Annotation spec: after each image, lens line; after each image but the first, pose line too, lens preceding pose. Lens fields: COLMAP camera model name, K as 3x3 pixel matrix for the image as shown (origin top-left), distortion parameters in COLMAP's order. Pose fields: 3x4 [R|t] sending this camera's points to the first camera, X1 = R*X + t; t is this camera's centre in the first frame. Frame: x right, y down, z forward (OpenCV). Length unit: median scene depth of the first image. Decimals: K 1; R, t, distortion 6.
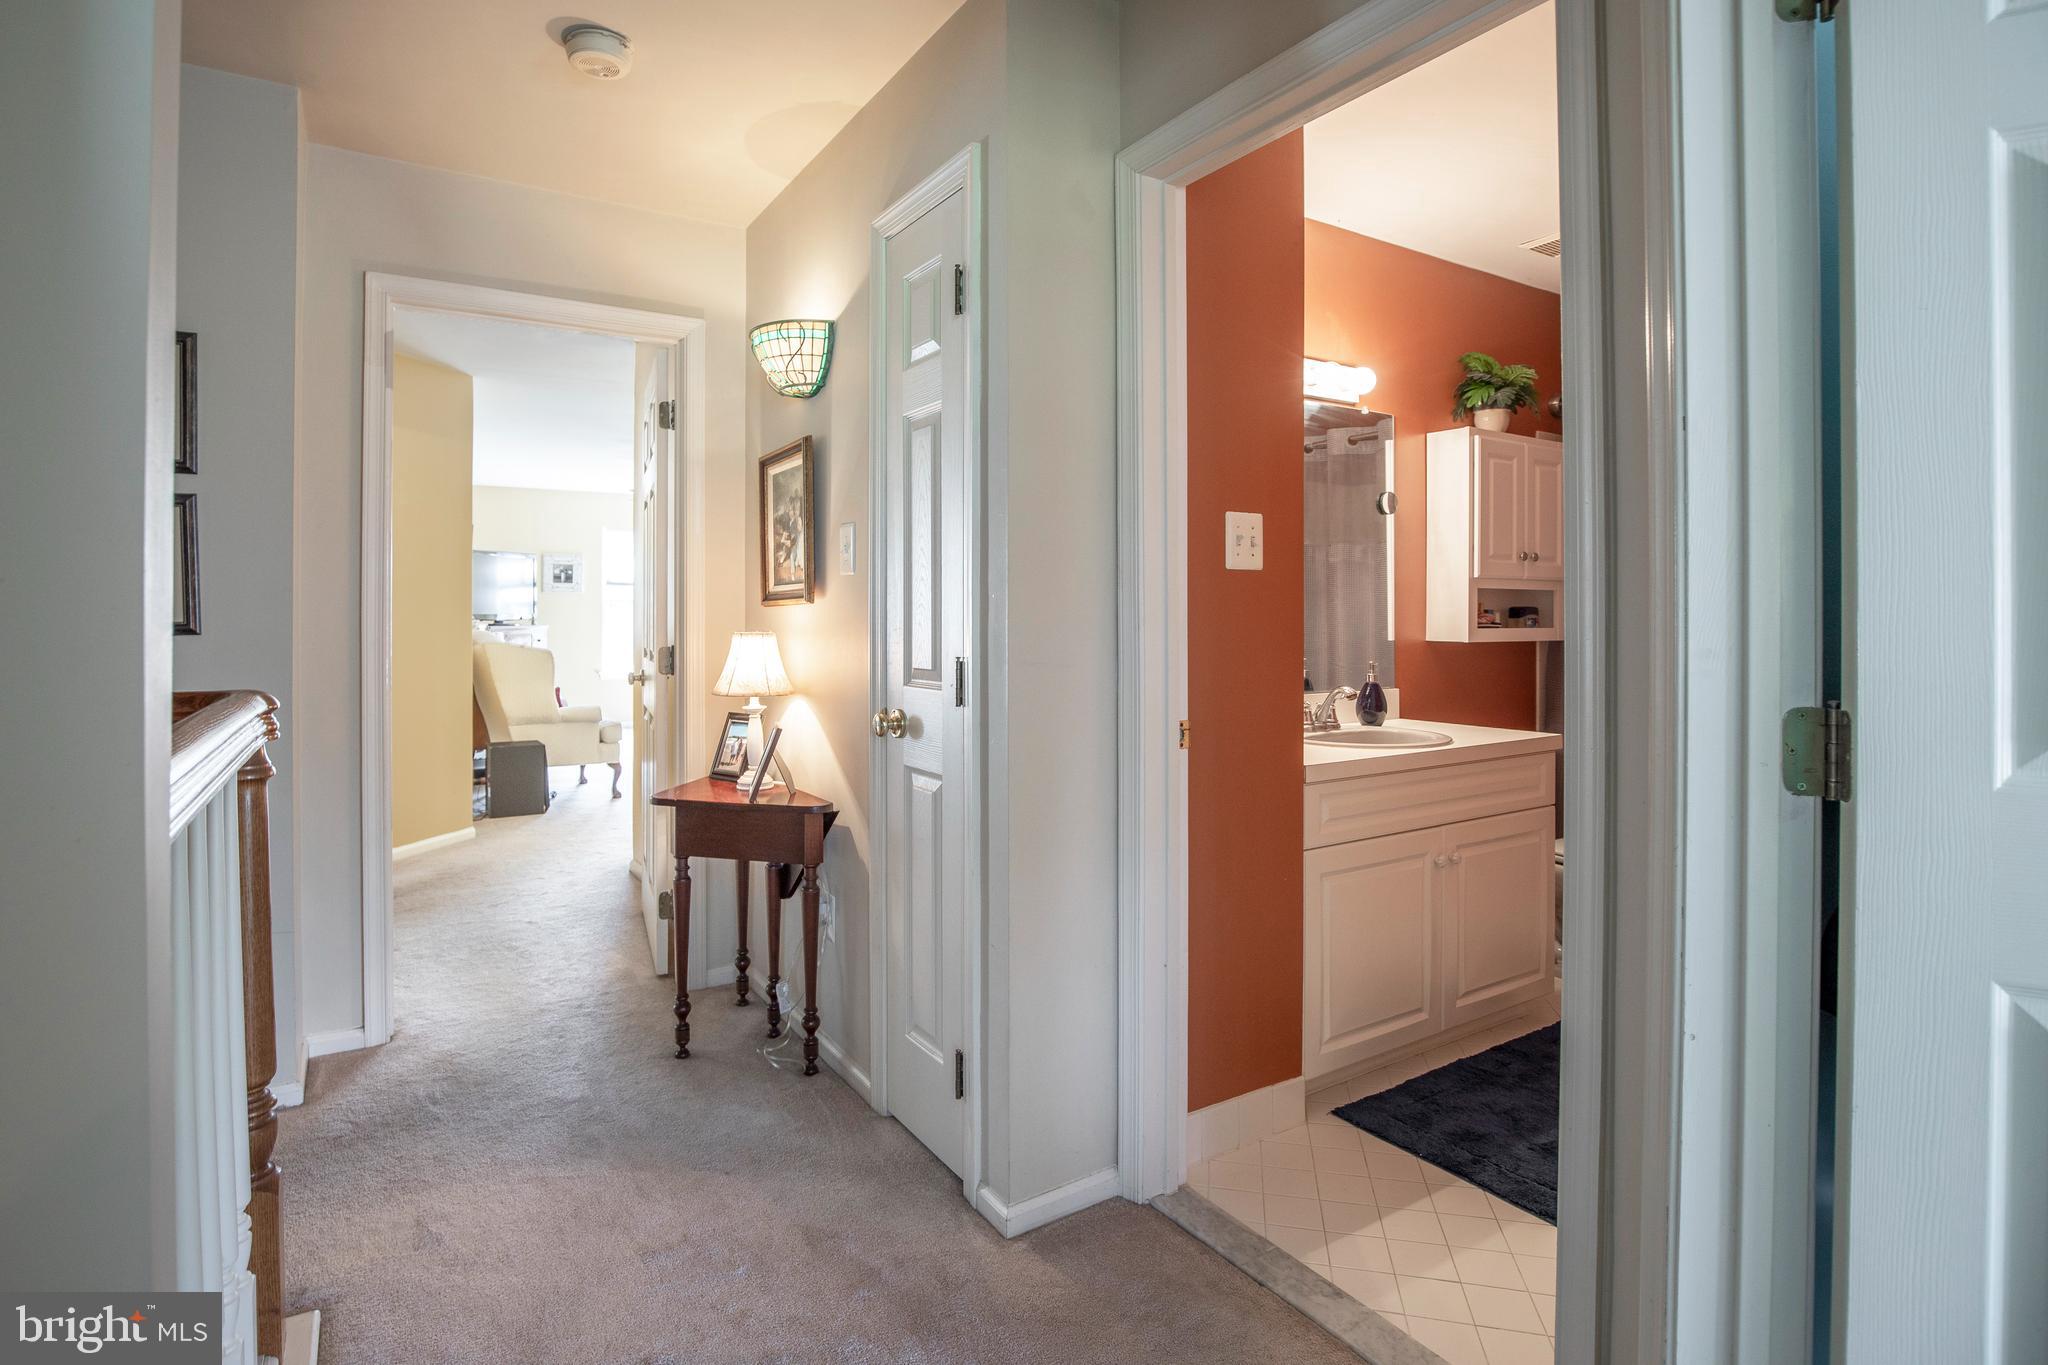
lens RADIAL K [[983.6, 0, 1024.1], [0, 983.6, 614.1], [0, 0, 1]] dist [-0.002694, 0.007416]
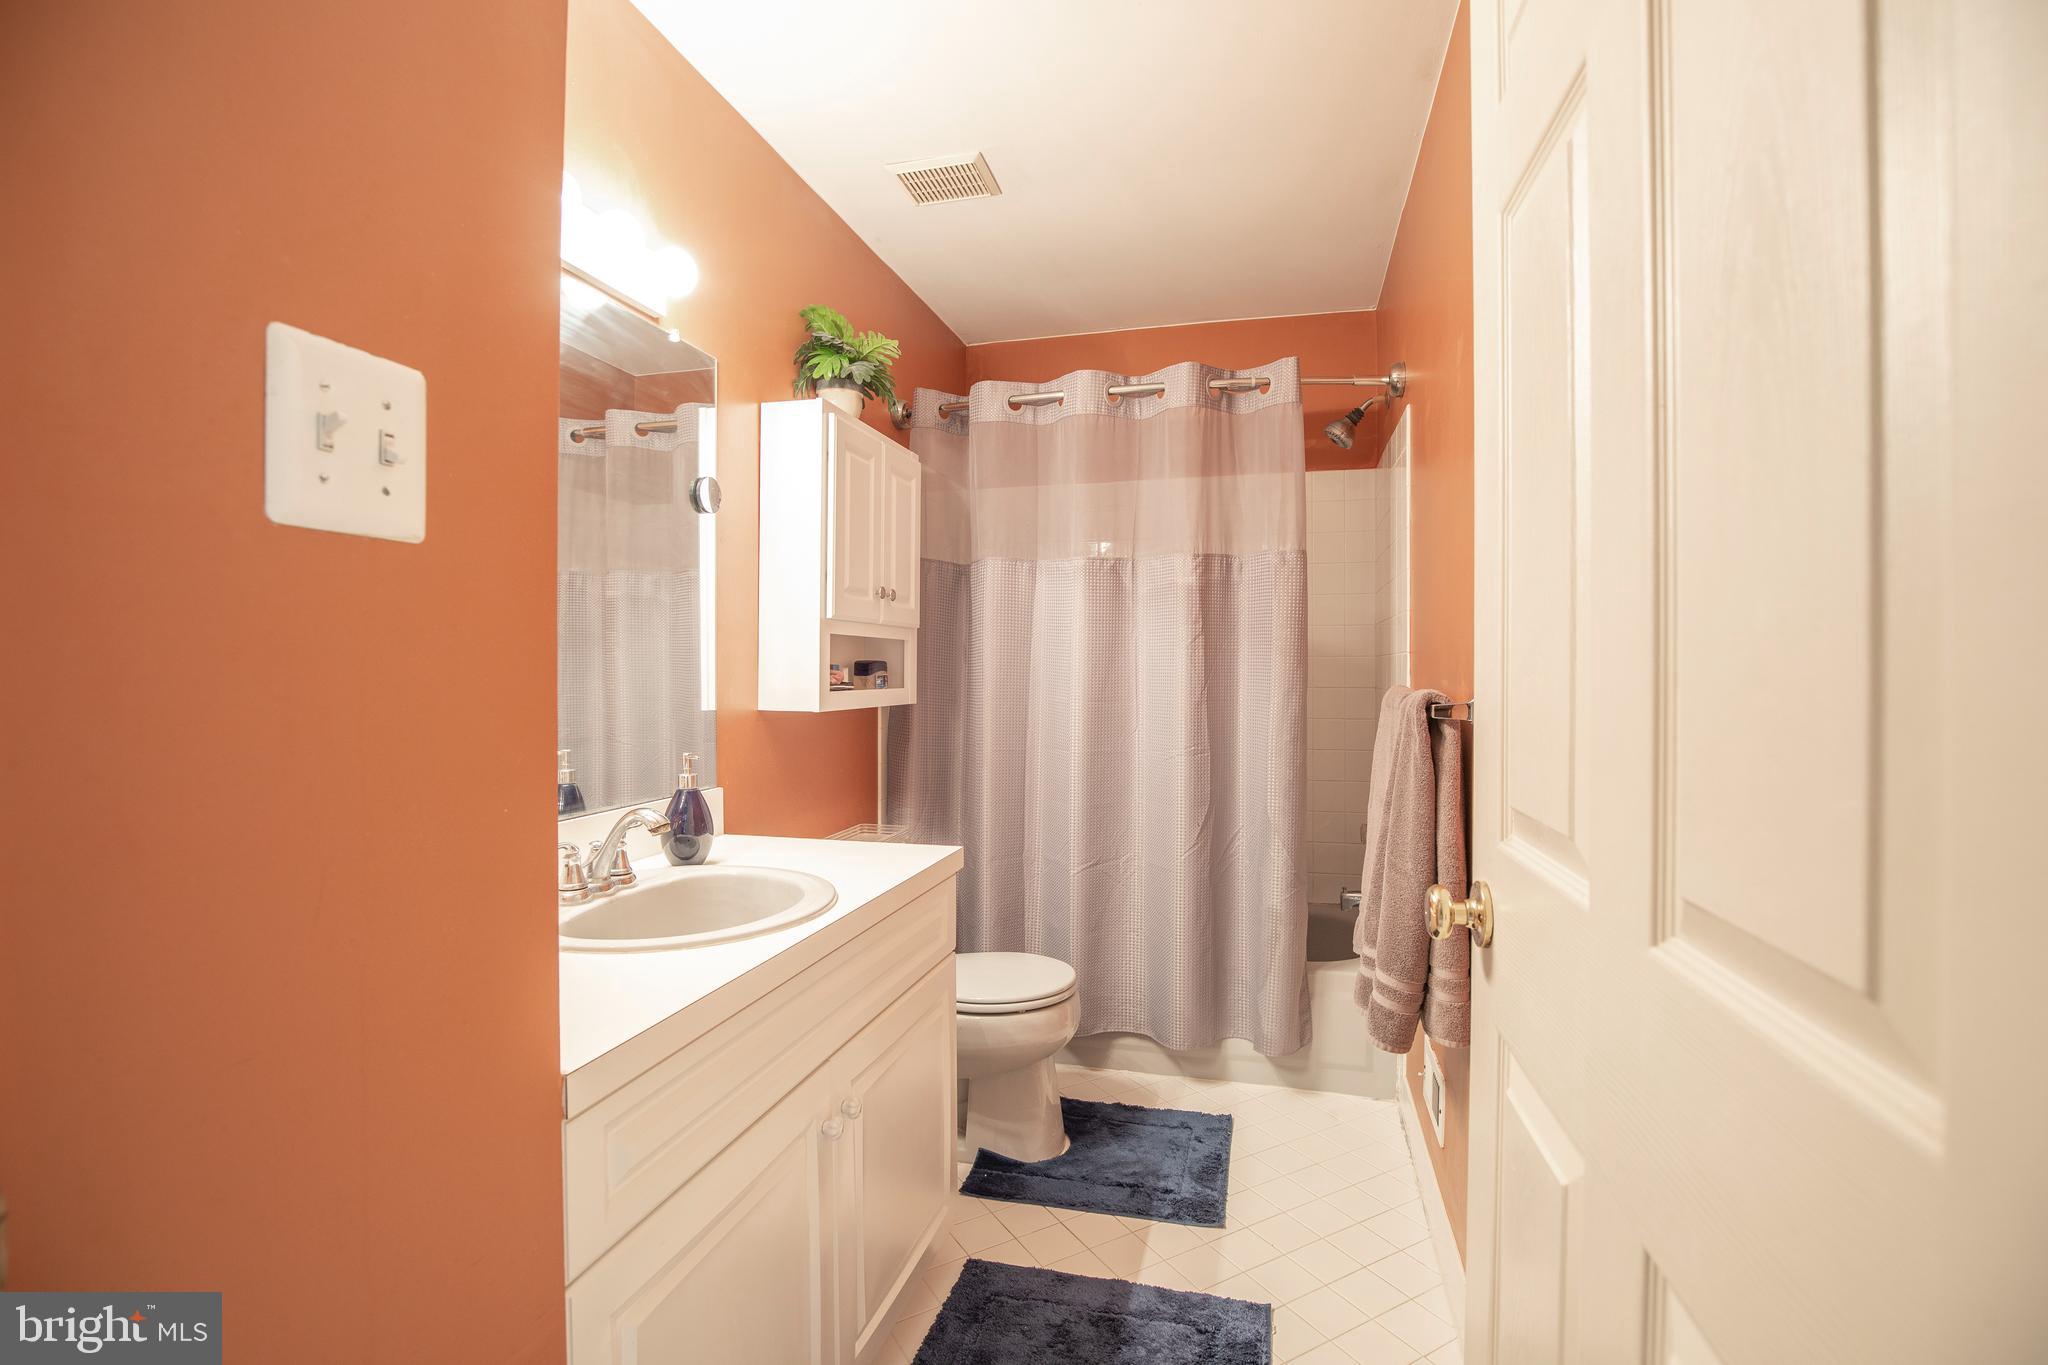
lens RADIAL K [[951.8, 0, 1021.4], [0, 951.8, 671.4], [0, 0, 1]] dist [-0.032669, 0.007271]
pose [[0.751963, 0.000877, 0.659205, 0.115712], [-0.003347, 0.999991, 0.002488, -0.001757], [-0.659197, -0.004078, 0.751959, 0.392684]]
